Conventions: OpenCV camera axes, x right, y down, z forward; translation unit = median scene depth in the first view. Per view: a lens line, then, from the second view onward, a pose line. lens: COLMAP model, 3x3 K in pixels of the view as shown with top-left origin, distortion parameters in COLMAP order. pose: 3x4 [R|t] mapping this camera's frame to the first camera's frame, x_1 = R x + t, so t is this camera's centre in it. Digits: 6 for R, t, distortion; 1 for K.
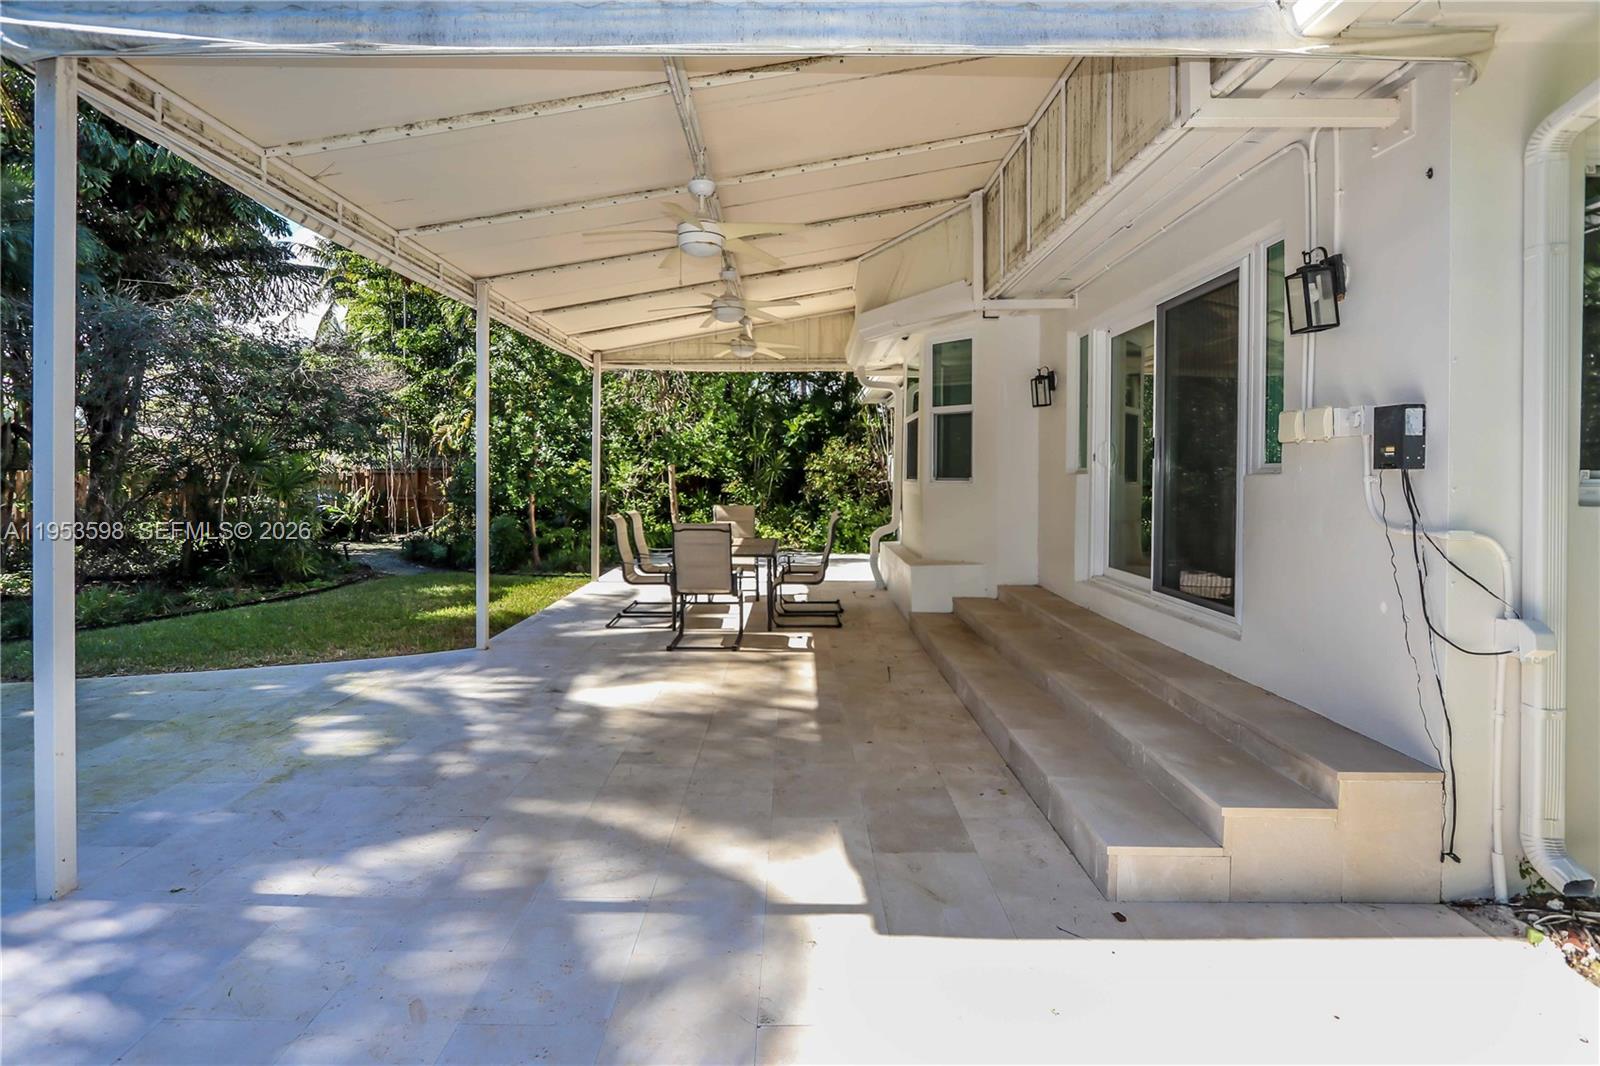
lens RADIAL K [[766.5, 0, 786.2], [0, 766.5, 480.9], [0, 0, 1]] dist [-0.020724, 0.002841]
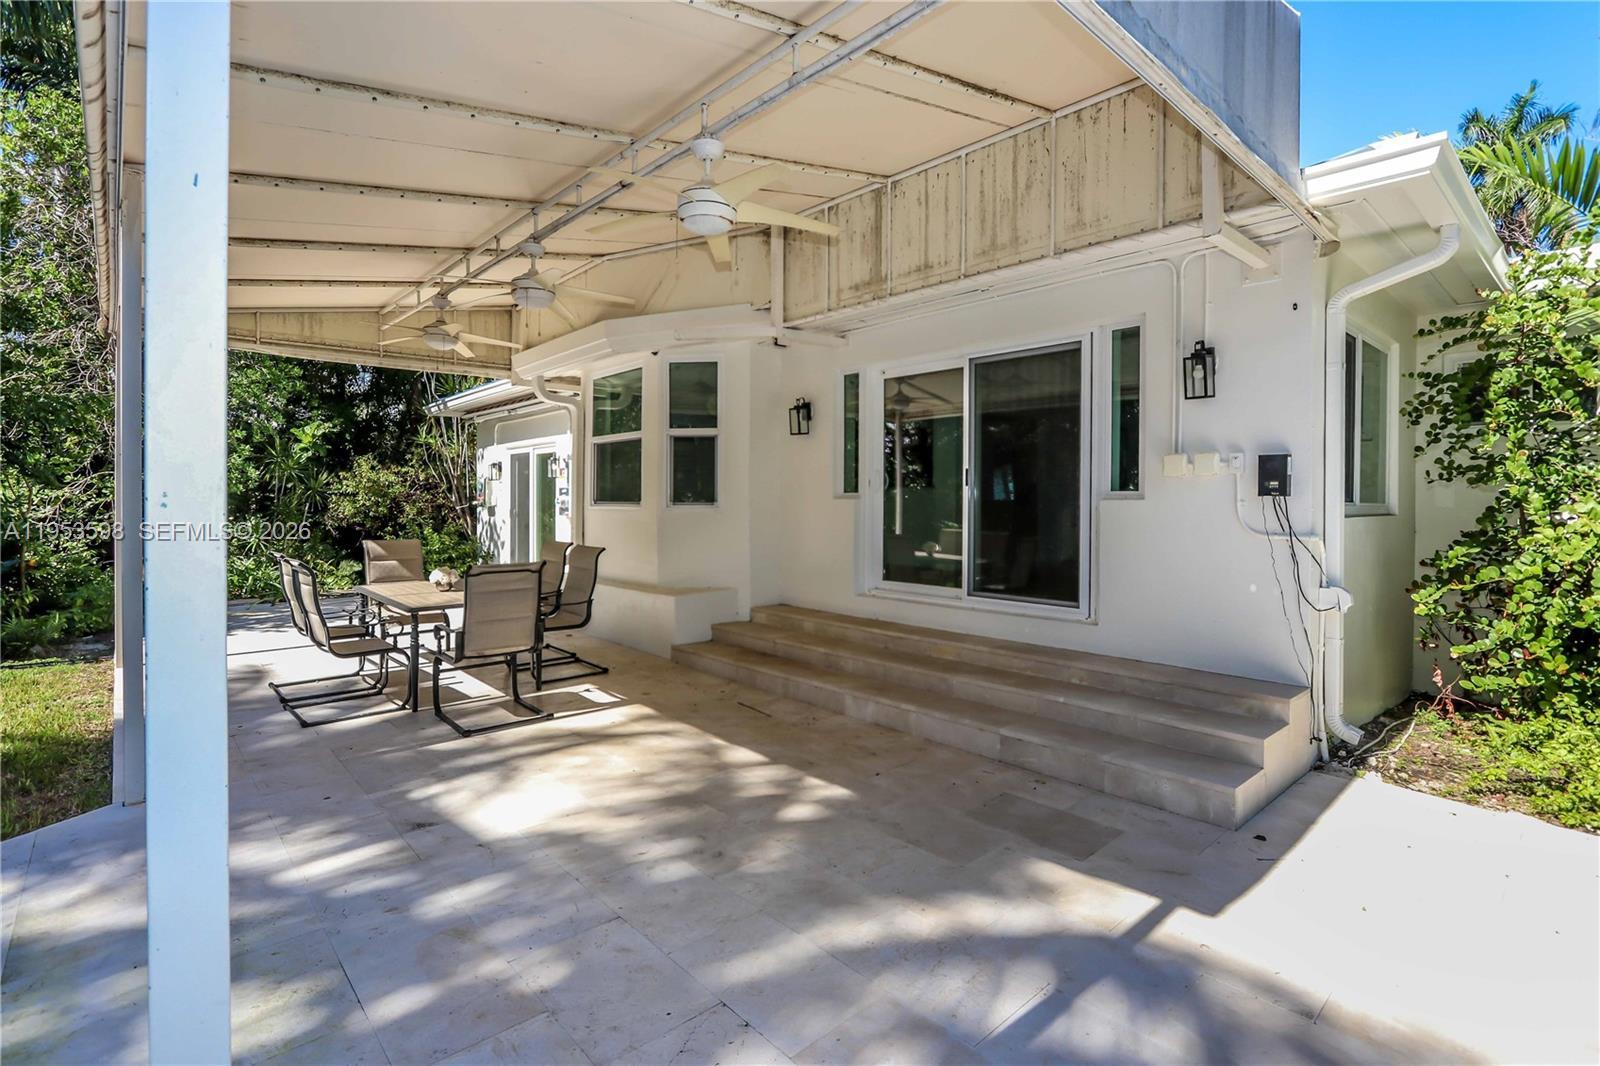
lens RADIAL K [[766.5, 0, 795.9], [0, 766.5, 506.2], [0, 0, 1]] dist [-0.020724, 0.002841]
pose [[0.732809, -0.008311, 0.680384, -0.753585], [0.005896, 0.999965, 0.005864, -0.008495], [-0.680409, -0.000286, 0.732833, 0.425102]]
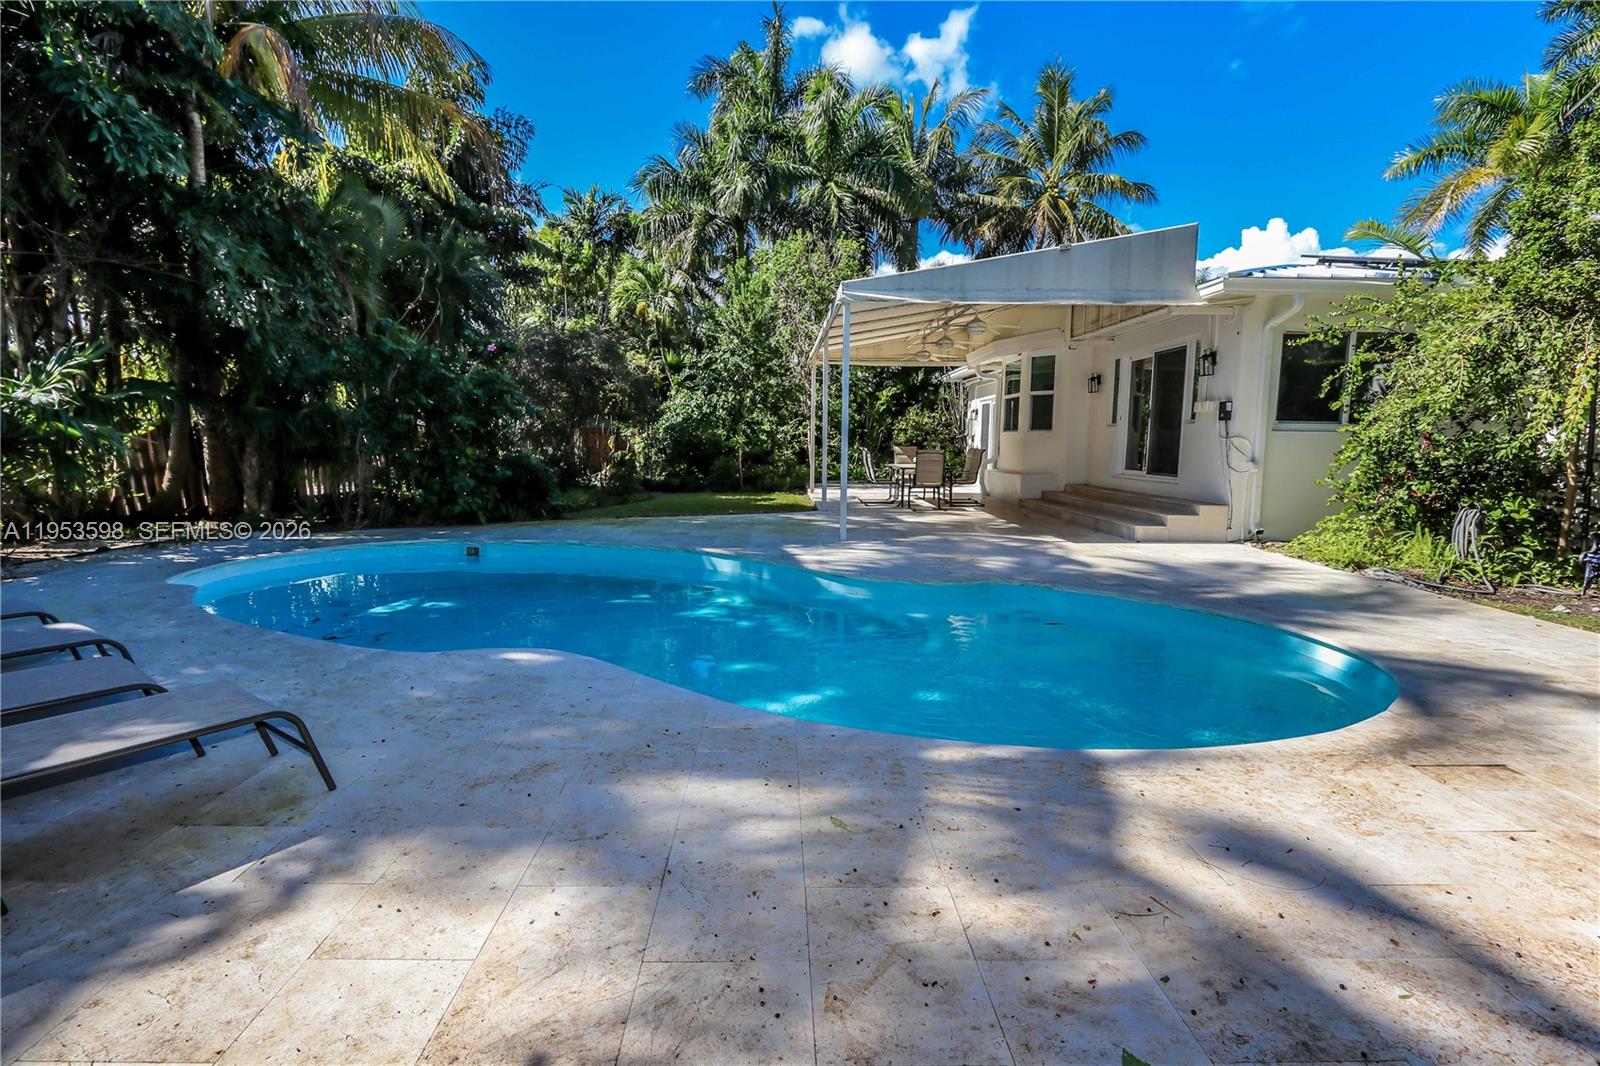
lens RADIAL K [[766.5, 0, 773.9], [0, 766.5, 545.2], [0, 0, 1]] dist [-0.020724, 0.002841]
pose [[0.999888, -0.003526, 0.014571, -1.023399], [0.001621, 0.991674, 0.128766, 0.078125], [-0.014904, -0.128728, 0.991568, -1.961994]]
